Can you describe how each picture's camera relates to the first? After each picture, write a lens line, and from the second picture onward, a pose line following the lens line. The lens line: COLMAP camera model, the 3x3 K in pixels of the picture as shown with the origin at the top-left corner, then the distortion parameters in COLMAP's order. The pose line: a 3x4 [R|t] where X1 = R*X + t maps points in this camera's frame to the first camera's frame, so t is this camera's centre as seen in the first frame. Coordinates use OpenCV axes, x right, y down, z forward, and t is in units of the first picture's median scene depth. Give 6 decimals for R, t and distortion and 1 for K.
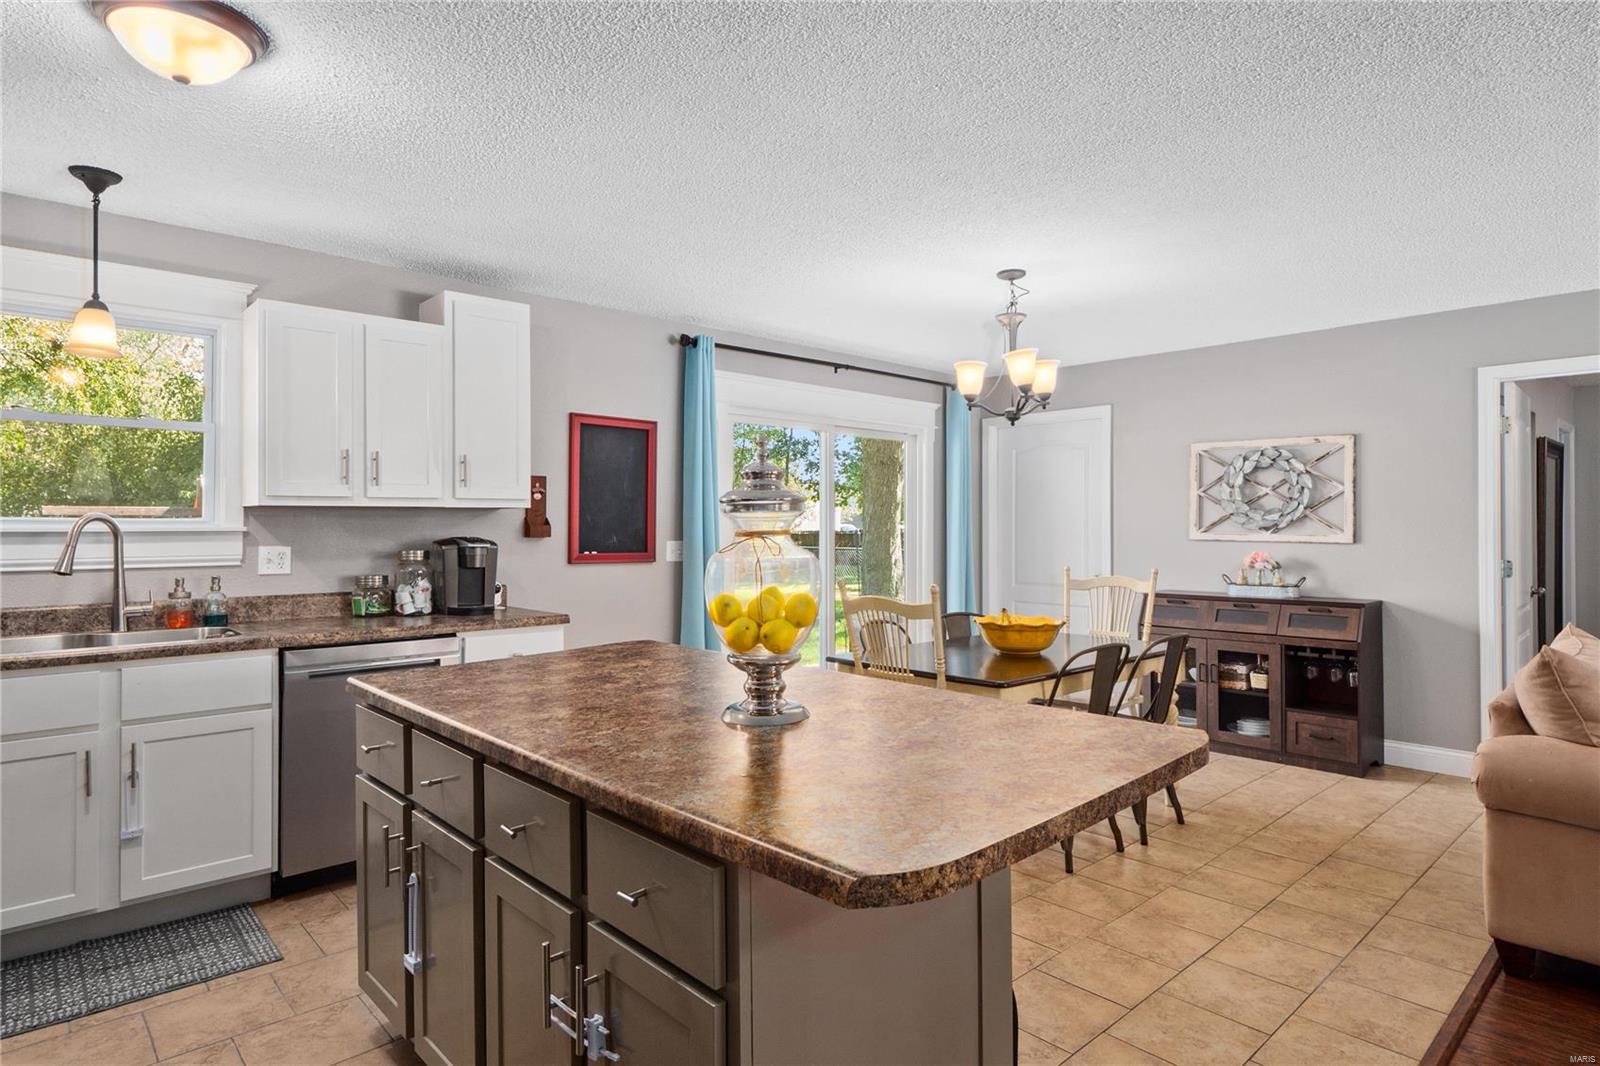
lens RADIAL K [[891.8, 0, 801.1], [0, 891.8, 521.1], [0, 0, 1]] dist [0.002396, -0.000684]
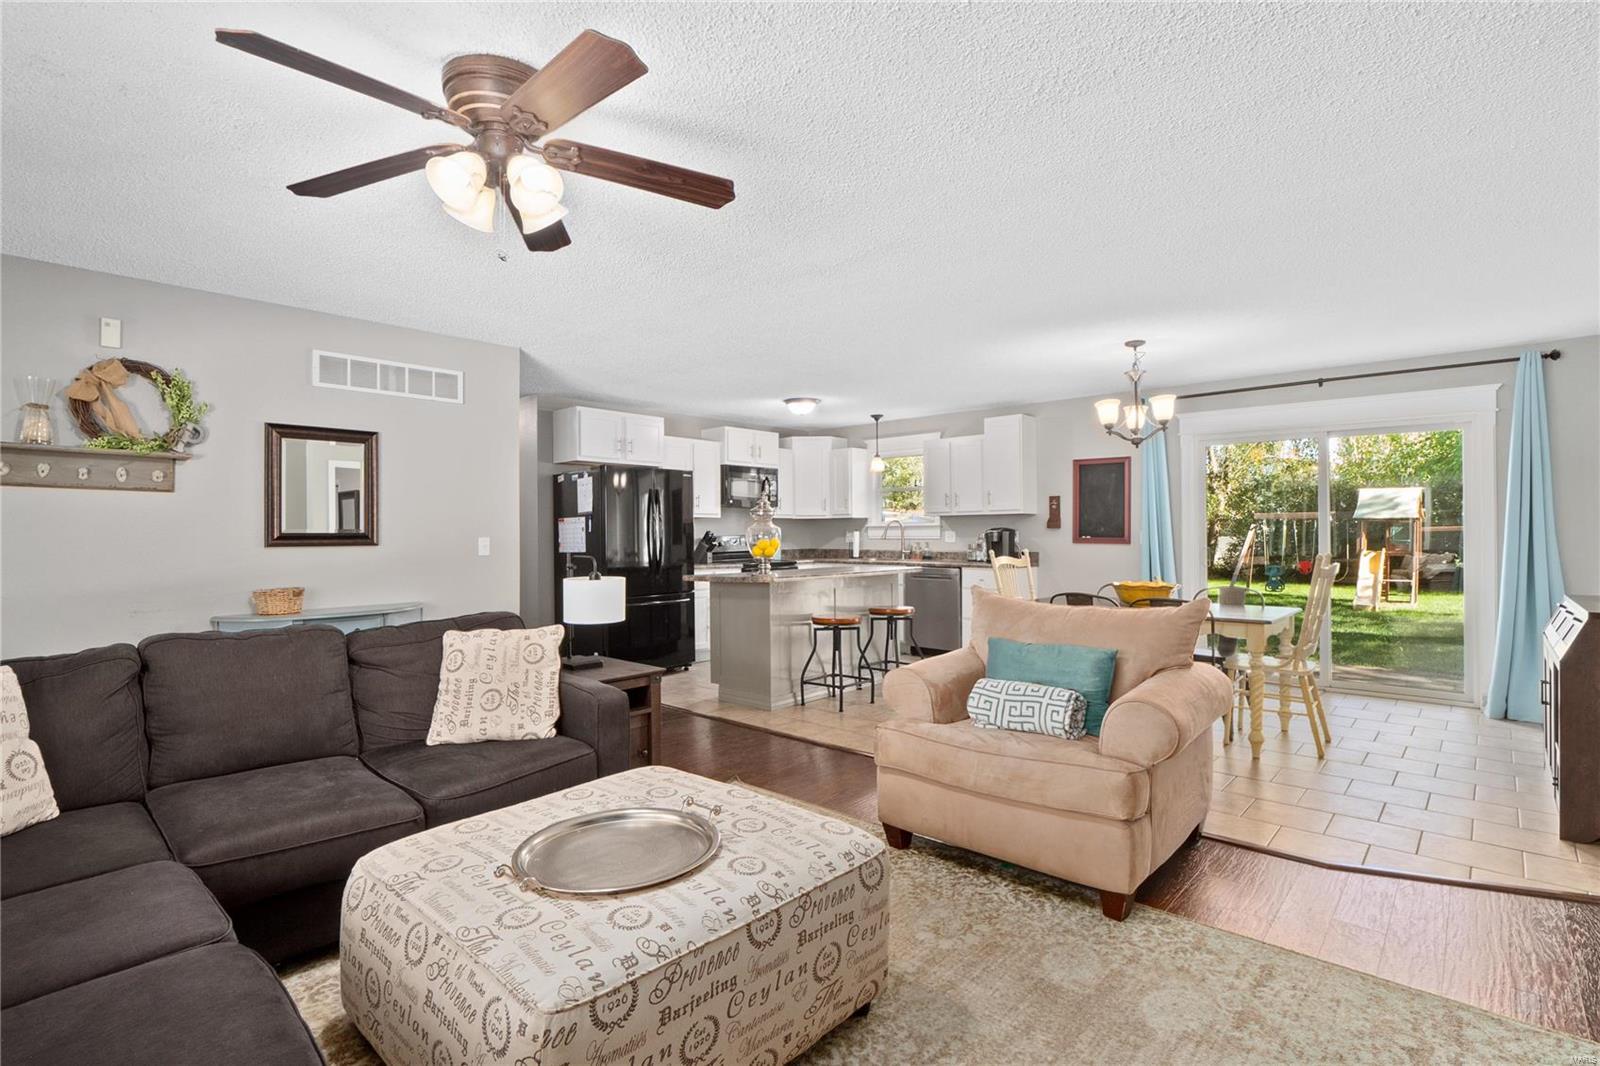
lens RADIAL K [[777.5, 0, 811.1], [0, 777.5, 535.3], [0, 0, 1]] dist [-0.006173, -0.001202]
pose [[0.092149, 0.003083, -0.995740, 1.143278], [0.010471, 0.999937, 0.004065, 0.018566], [0.995690, -0.010801, 0.092111, 0.283787]]
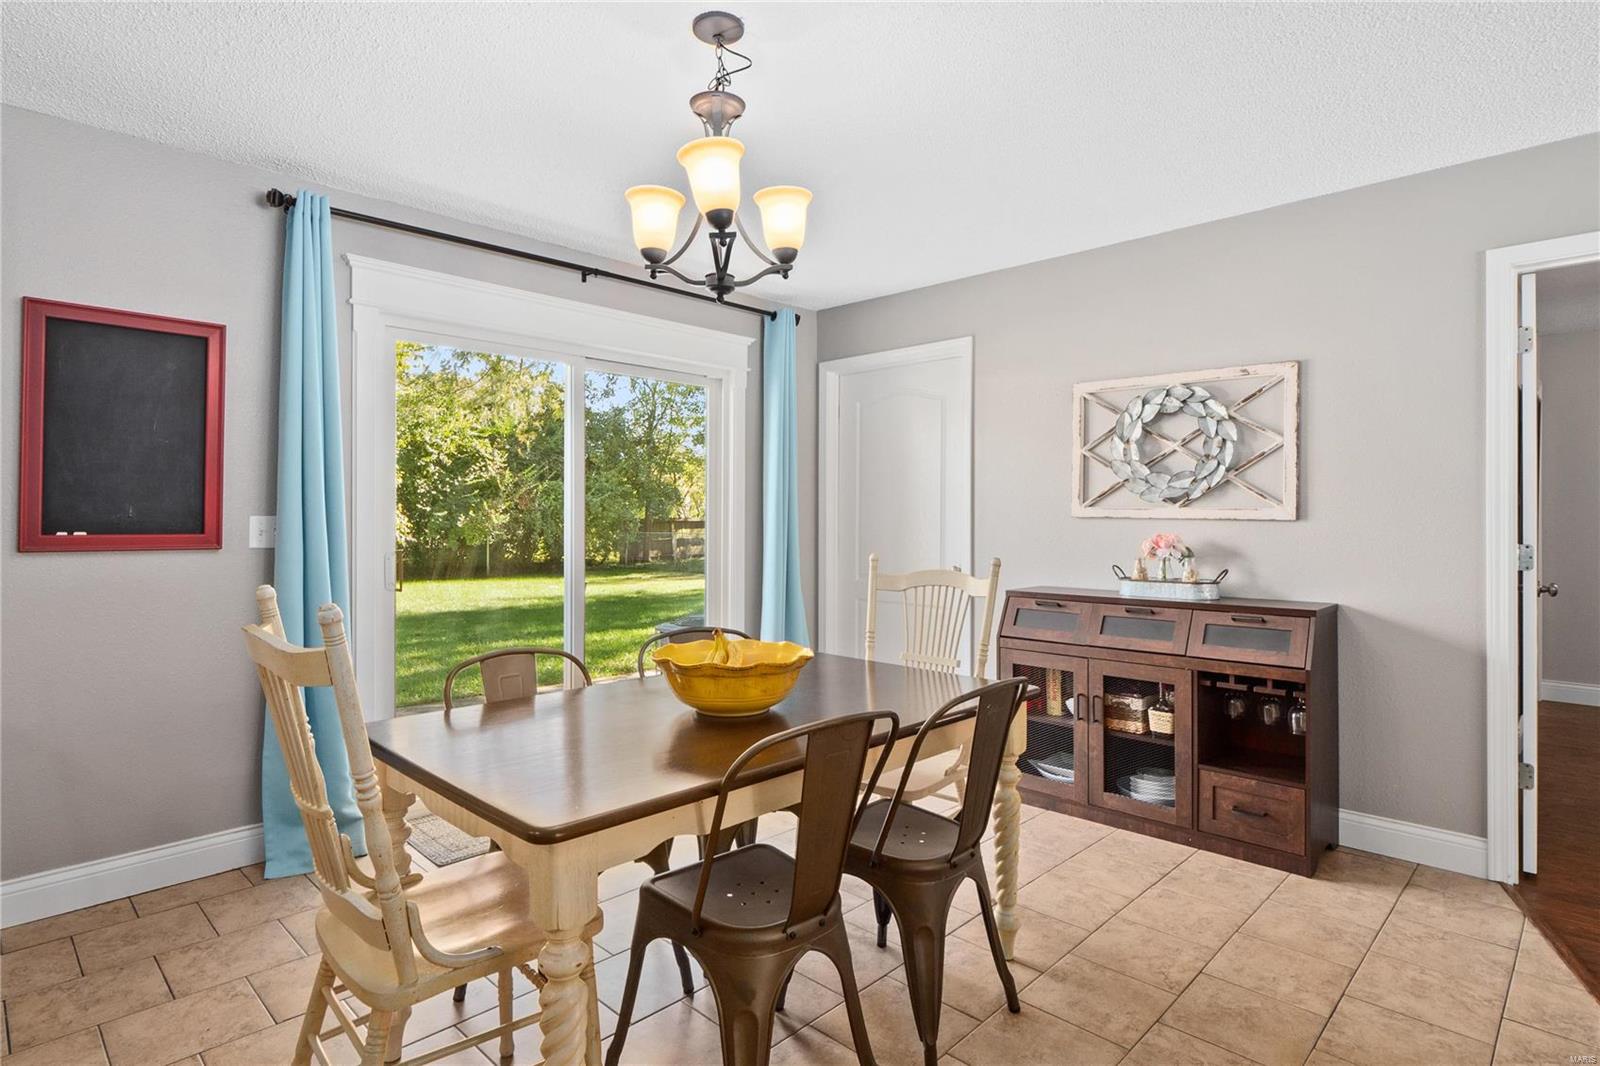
lens RADIAL K [[831.9, 0, 797.0], [0, 831.9, 514.9], [0, 0, 1]] dist [-0.005700, -0.000538]
pose [[0.999050, 0.001587, 0.043544, 0.209545], [-0.001858, 0.999979, 0.006202, 0.017682], [-0.043533, -0.006278, 0.999032, 0.382535]]
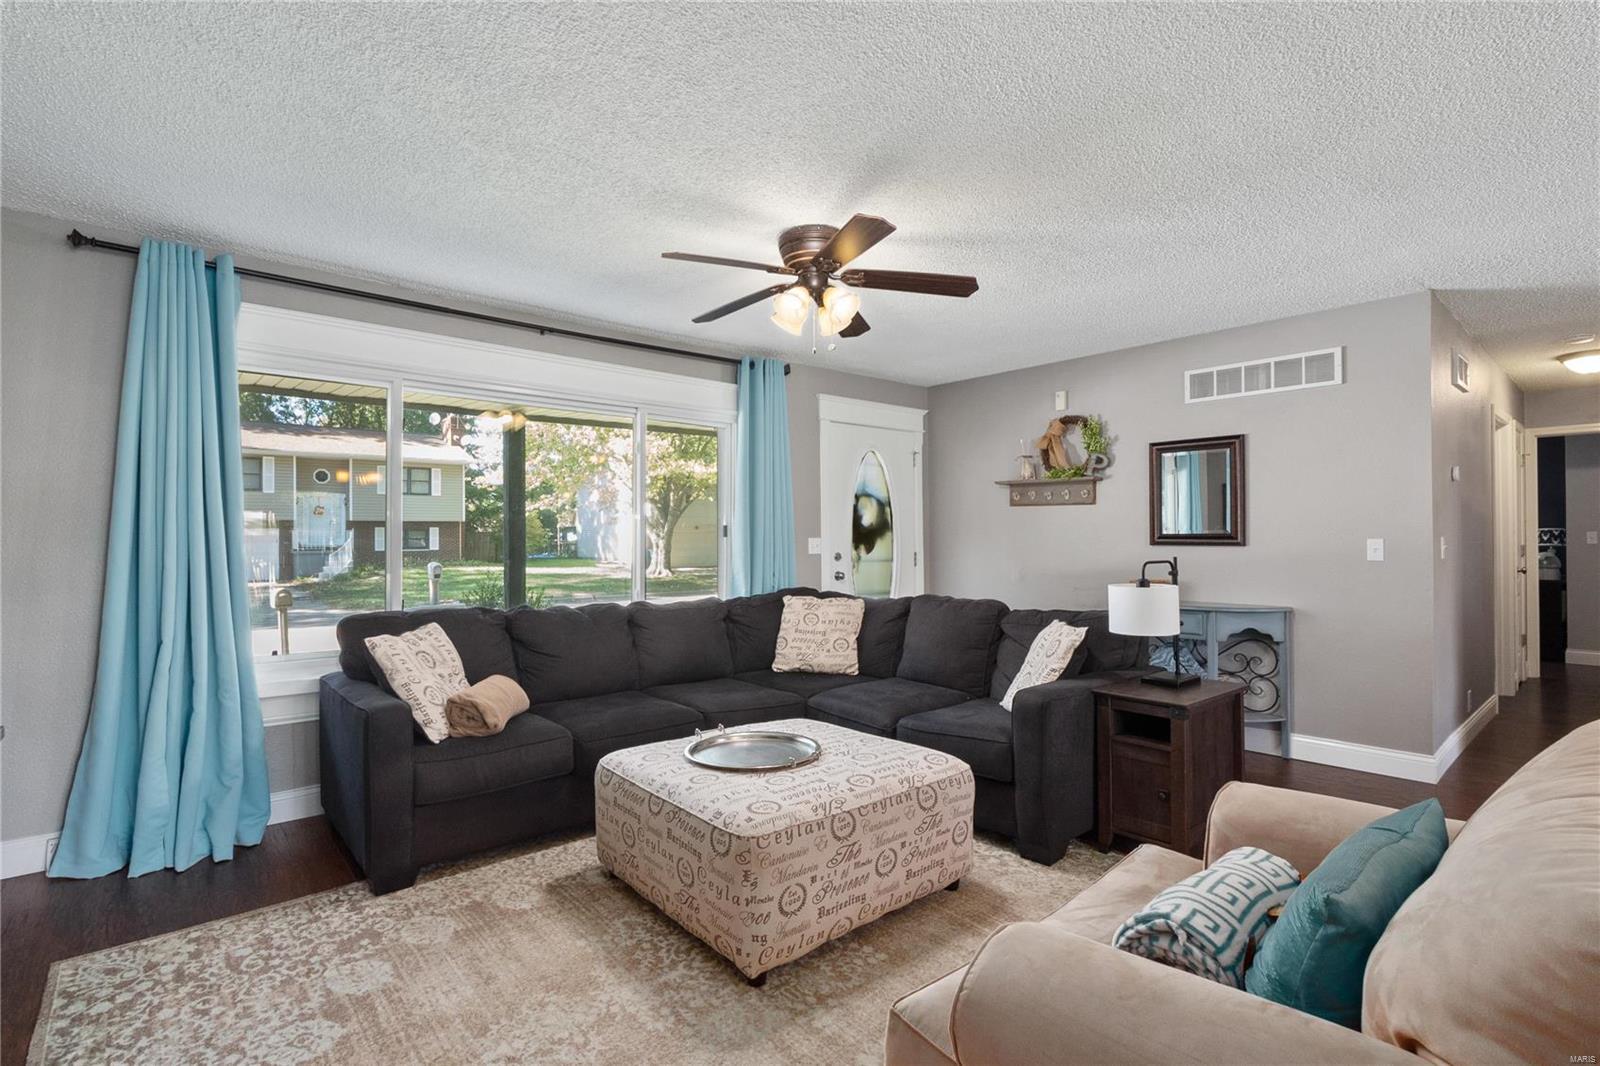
lens RADIAL K [[749.9, 0, 785.1], [0, 749.9, 534.9], [0, 0, 1]] dist [0.000645, 0.000062]
pose [[-0.998599, 0.004269, 0.052736, 0.704360], [0.003941, 0.999972, -0.006314, 0.019363], [-0.052762, -0.006097, -0.998589, 0.765355]]
